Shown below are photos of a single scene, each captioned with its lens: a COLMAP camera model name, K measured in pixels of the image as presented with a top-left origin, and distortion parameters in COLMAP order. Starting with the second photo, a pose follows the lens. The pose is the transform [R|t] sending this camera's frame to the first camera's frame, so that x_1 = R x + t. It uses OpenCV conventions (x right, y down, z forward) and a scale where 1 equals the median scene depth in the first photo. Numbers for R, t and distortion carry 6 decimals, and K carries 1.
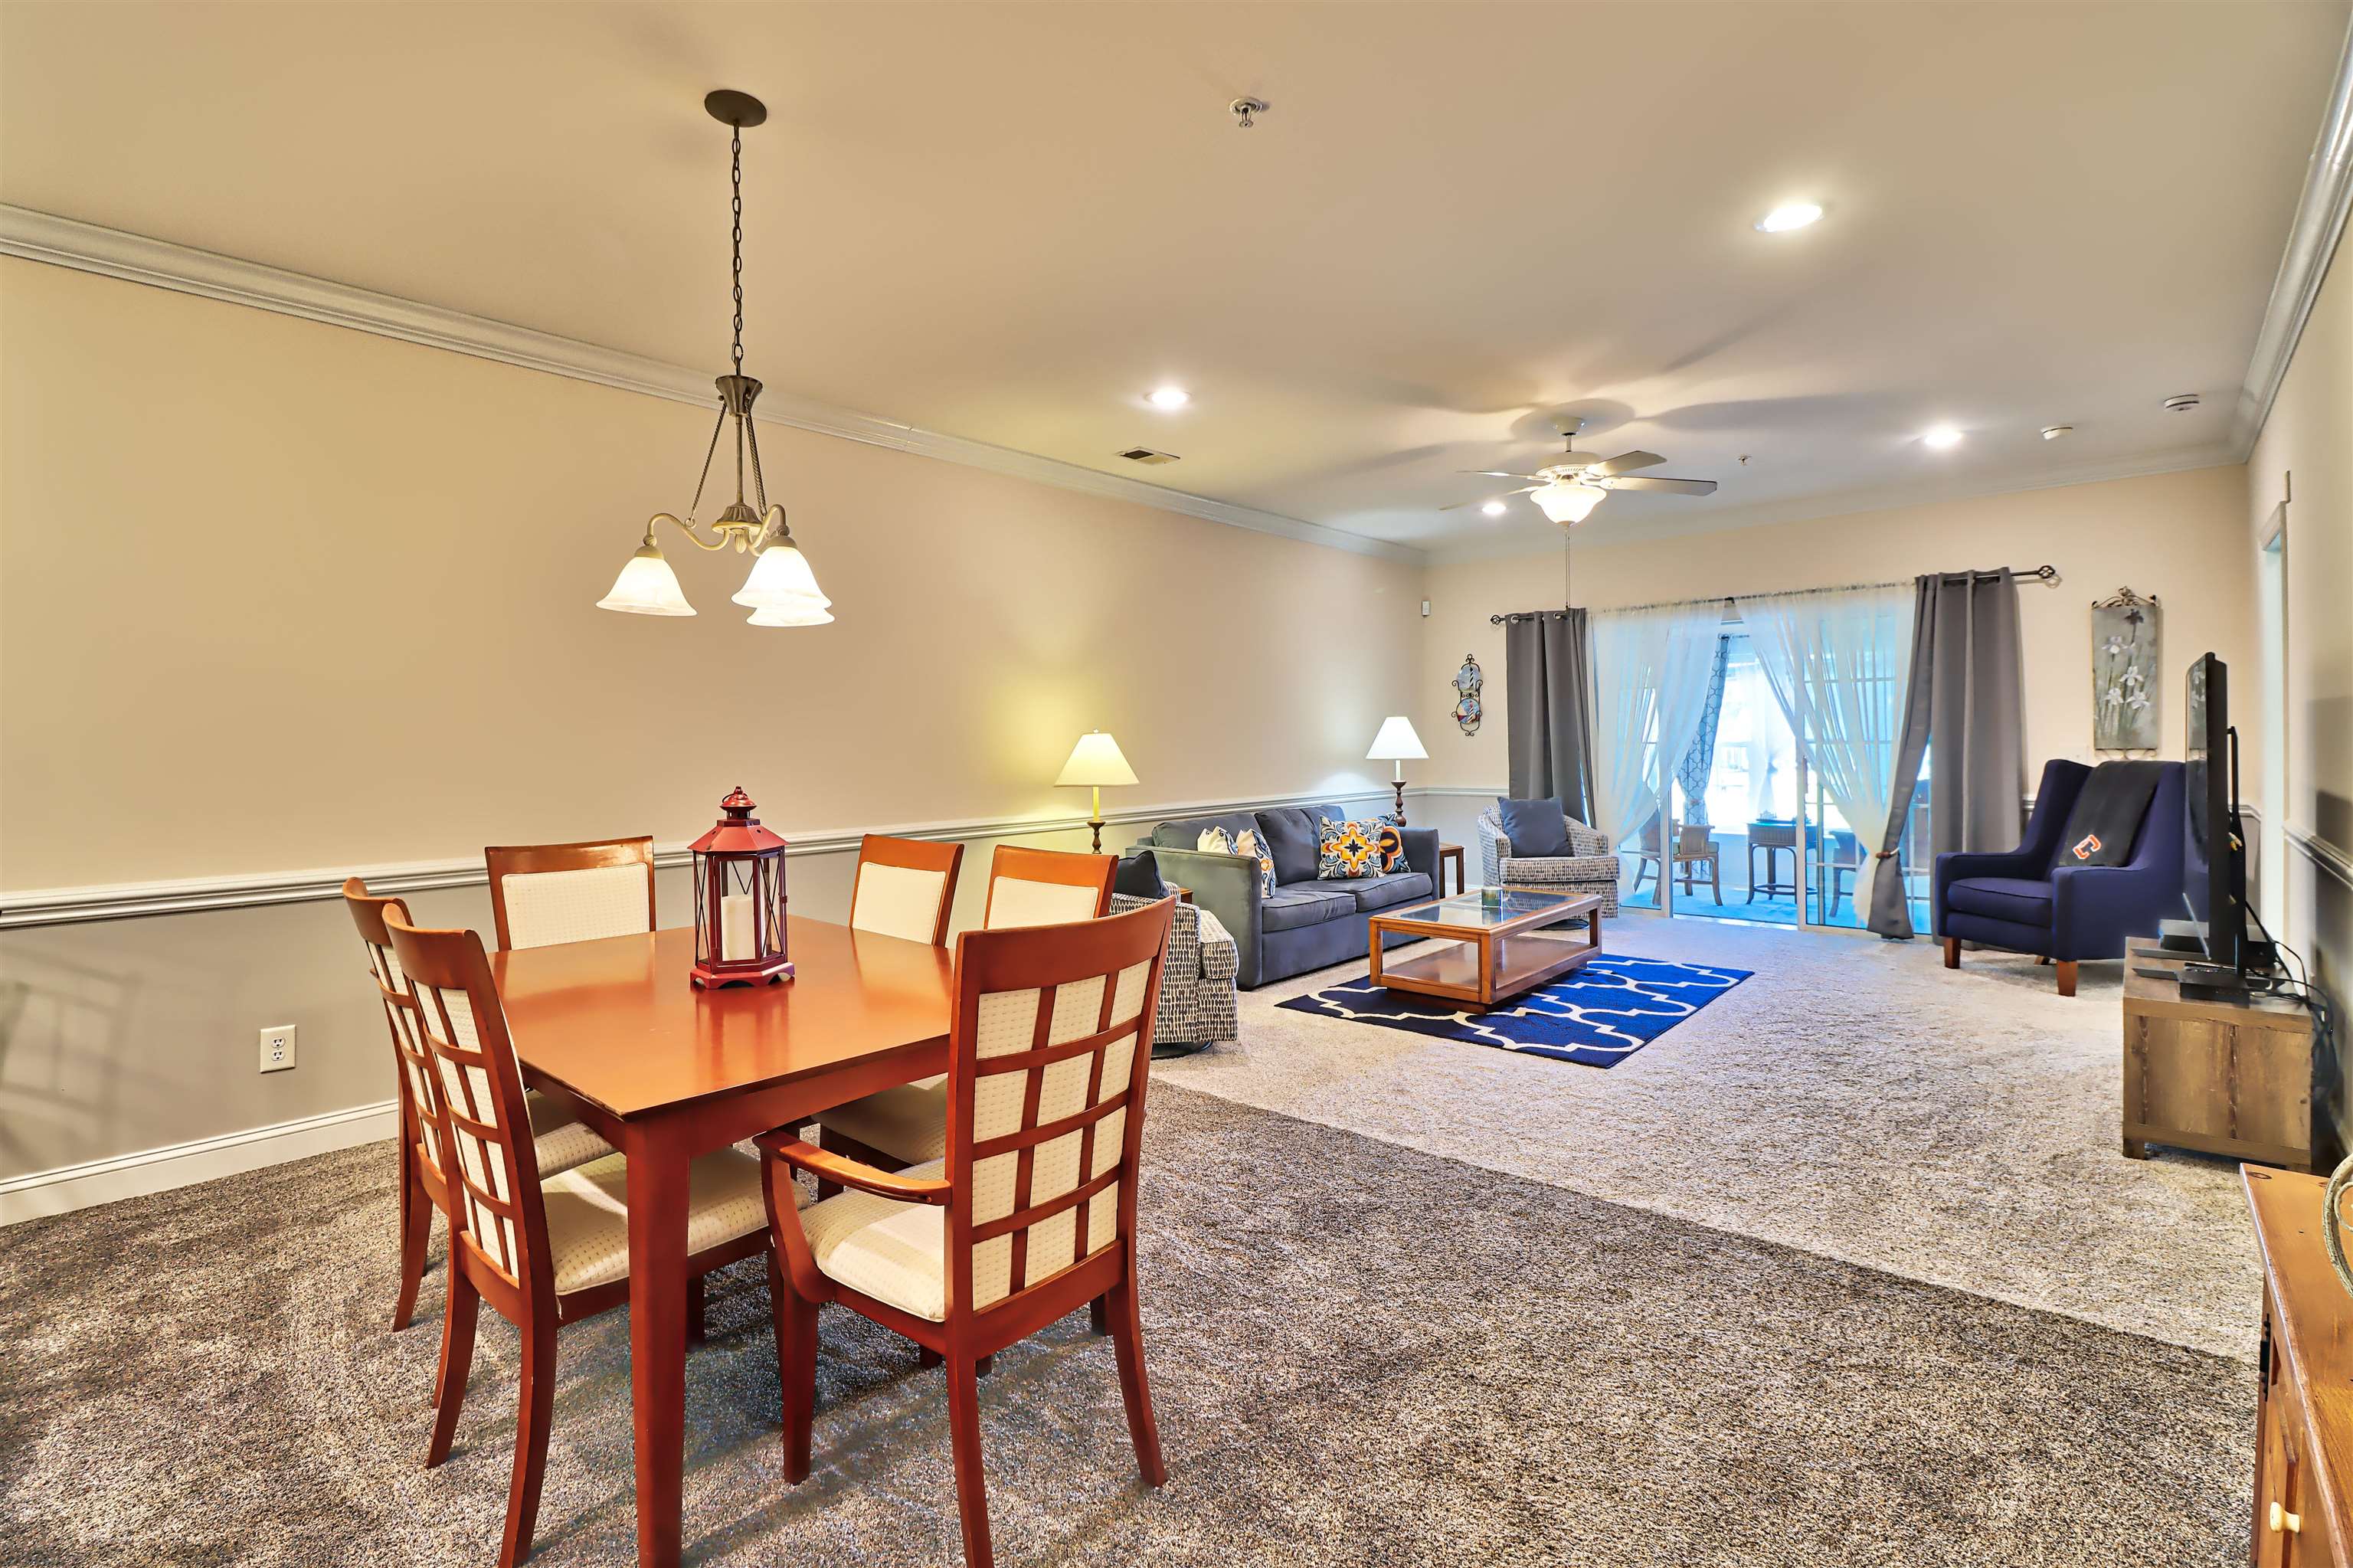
lens RADIAL K [[1081.0, 0, 1160.8], [0, 1081.0, 746.4], [0, 0, 1]] dist [0.000194, -0.014800]
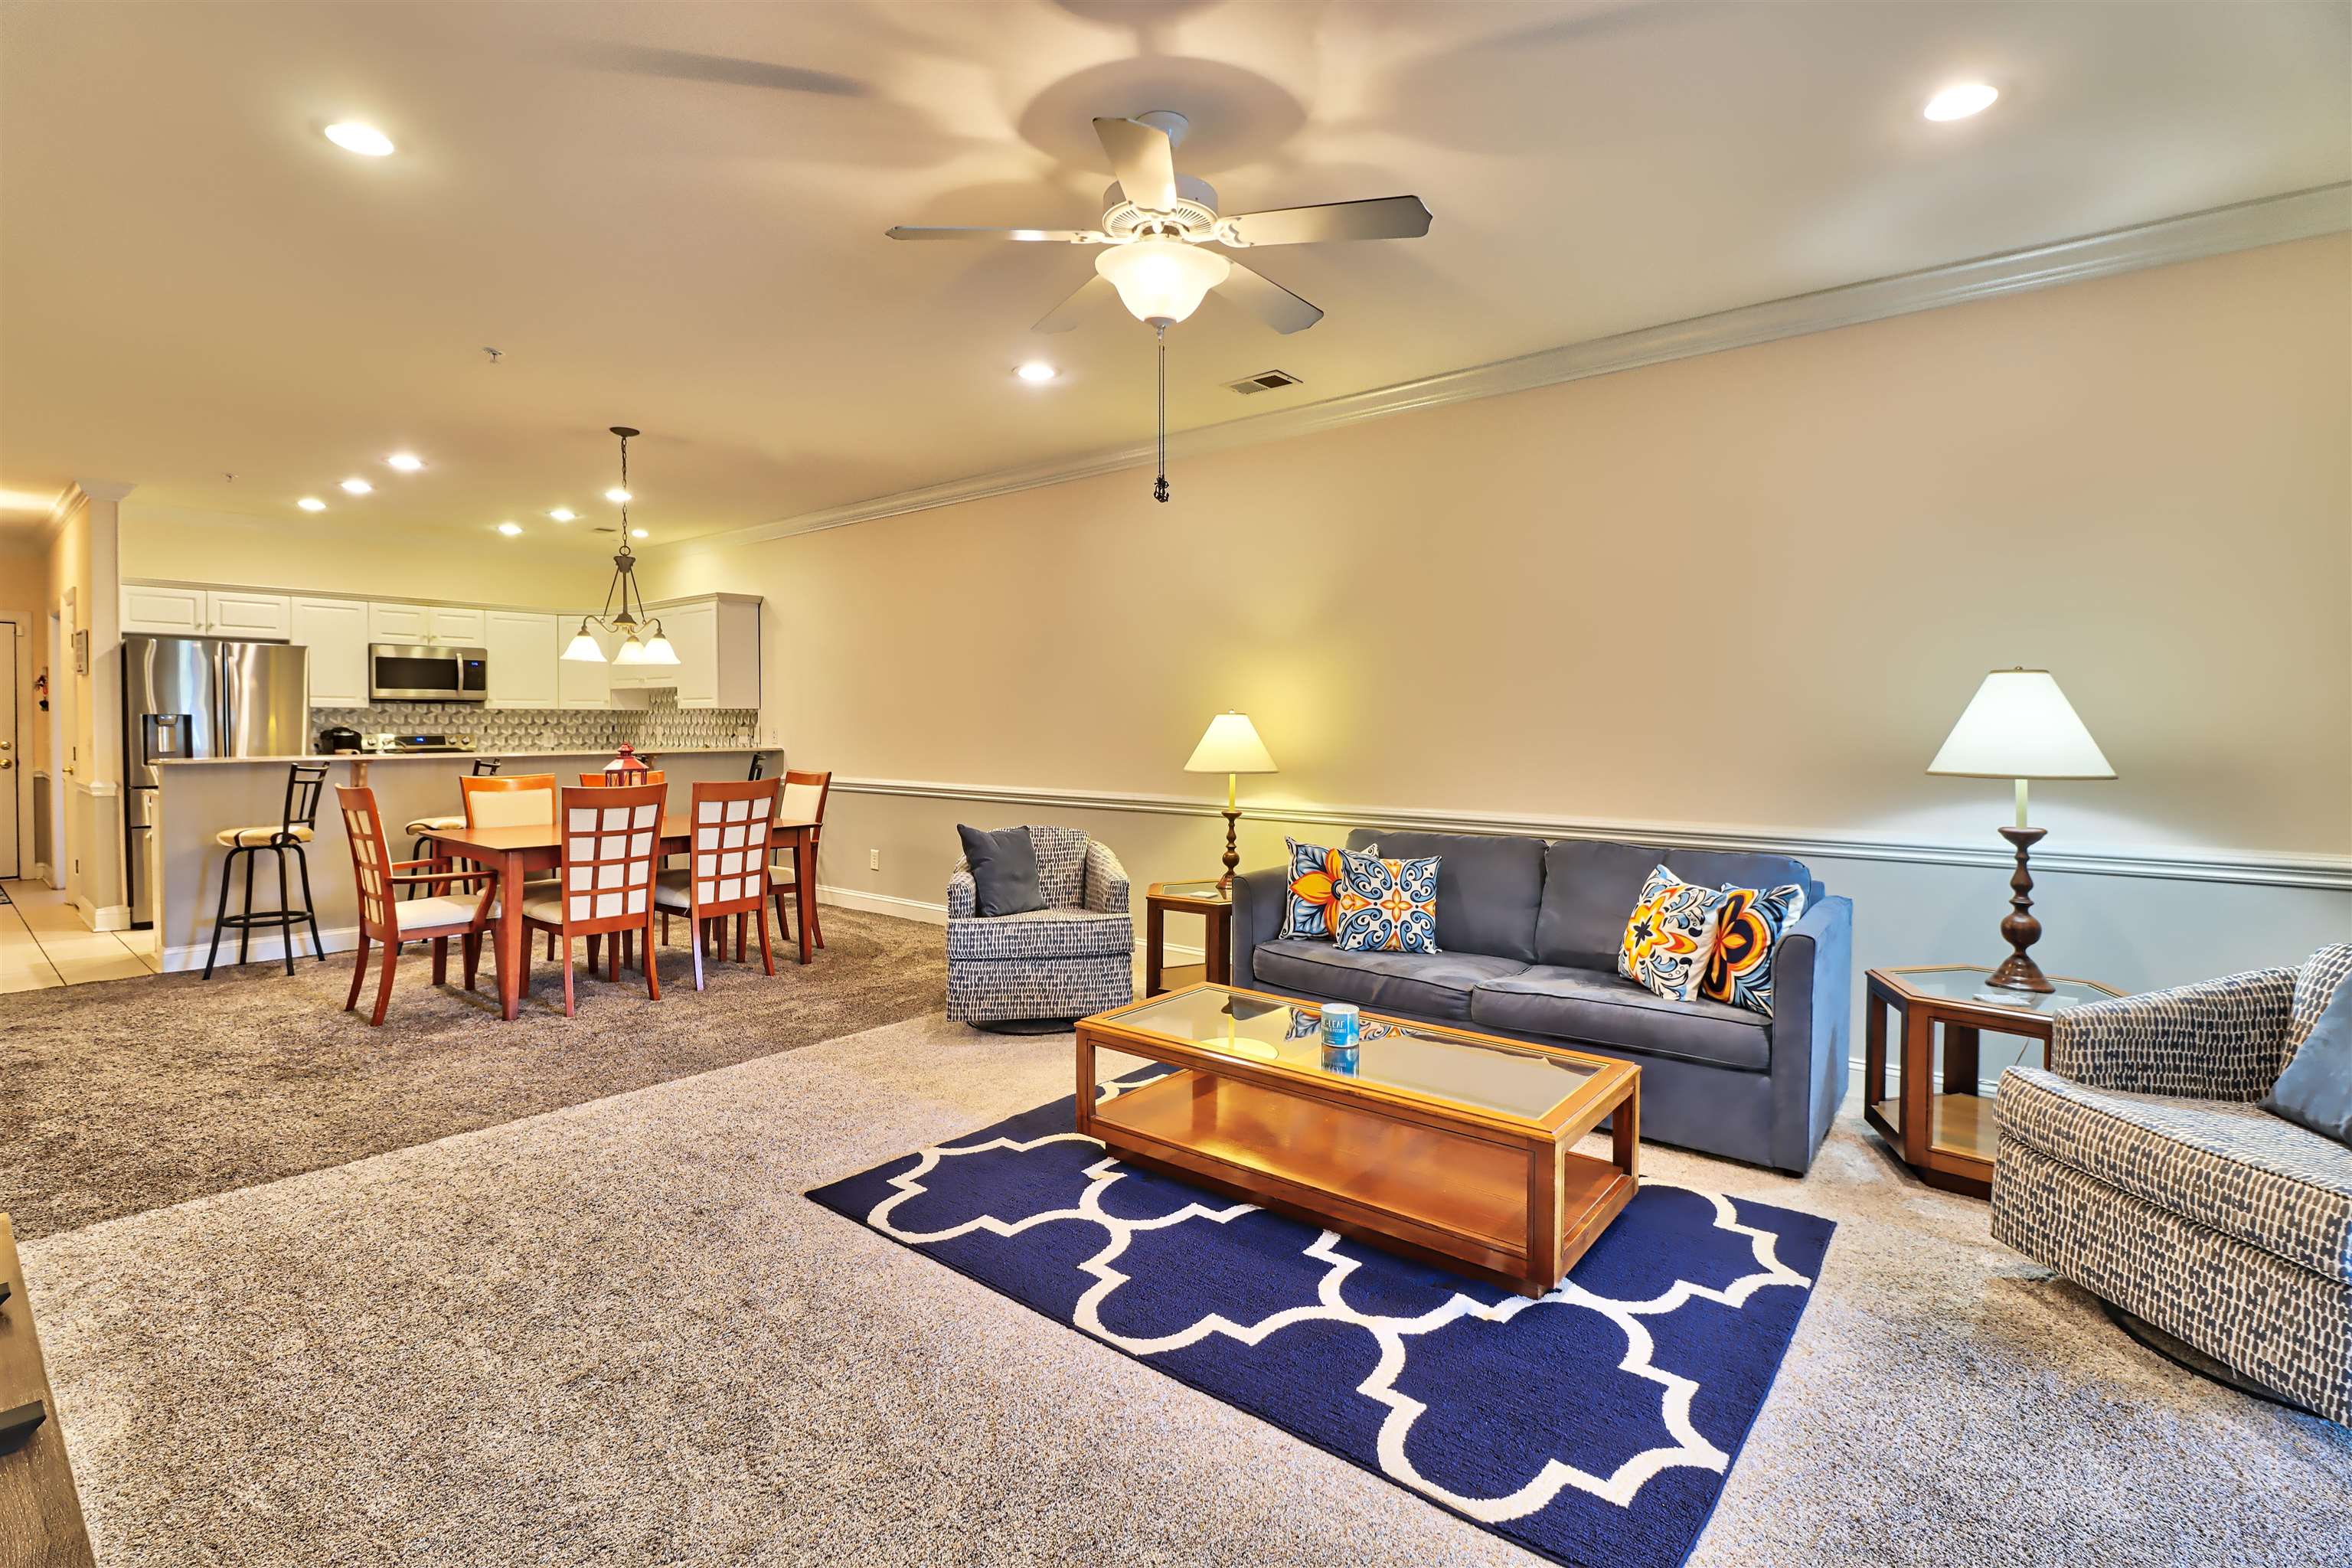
lens RADIAL K [[1080.5, 0, 1160.3], [0, 1080.5, 746.4], [0, 0, 1]] dist [0.000194, -0.014800]
pose [[0.038829, 0.030376, -0.998784, 0.792090], [-0.005919, 0.999527, 0.030169, -0.011746], [0.999228, 0.004741, 0.038991, 0.854237]]
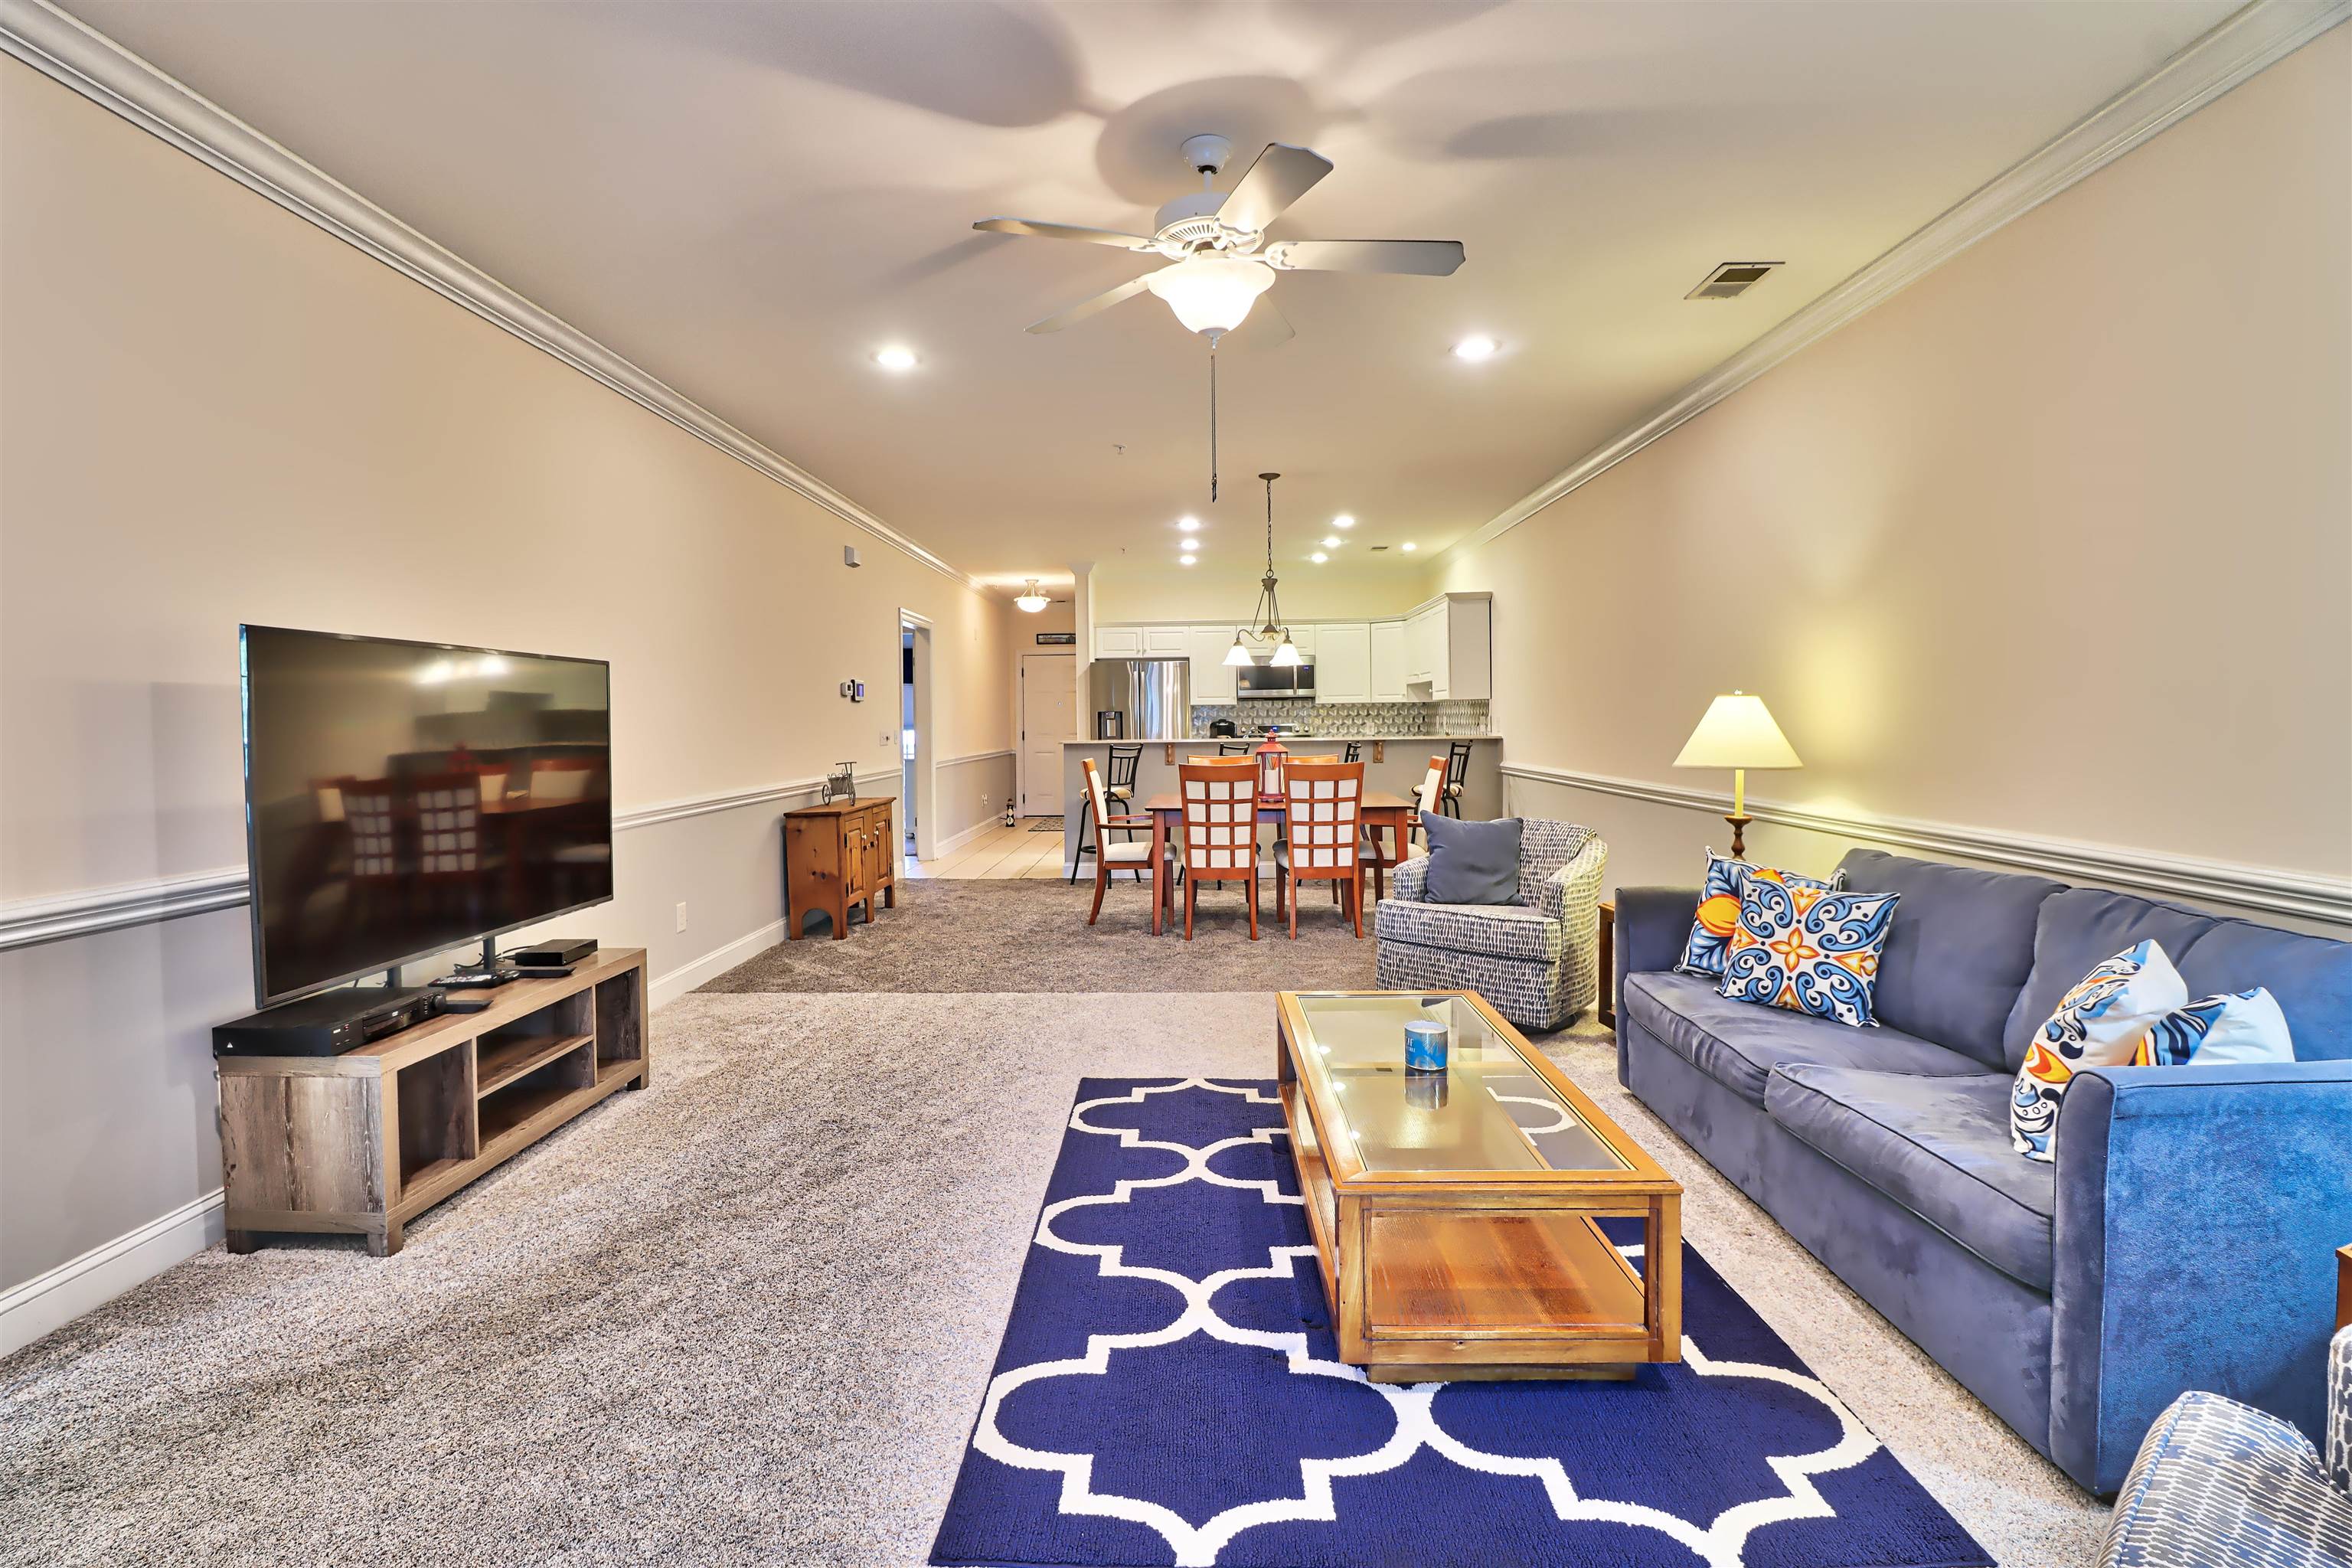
lens RADIAL K [[1080.5, 0, 1160.3], [0, 1080.5, 746.4], [0, 0, 1]] dist [0.000194, -0.014800]
pose [[-0.766133, 0.034762, -0.641742, 0.665058], [0.015742, 0.999252, 0.035334, -0.009429], [0.642490, 0.016968, -0.766107, 1.233115]]
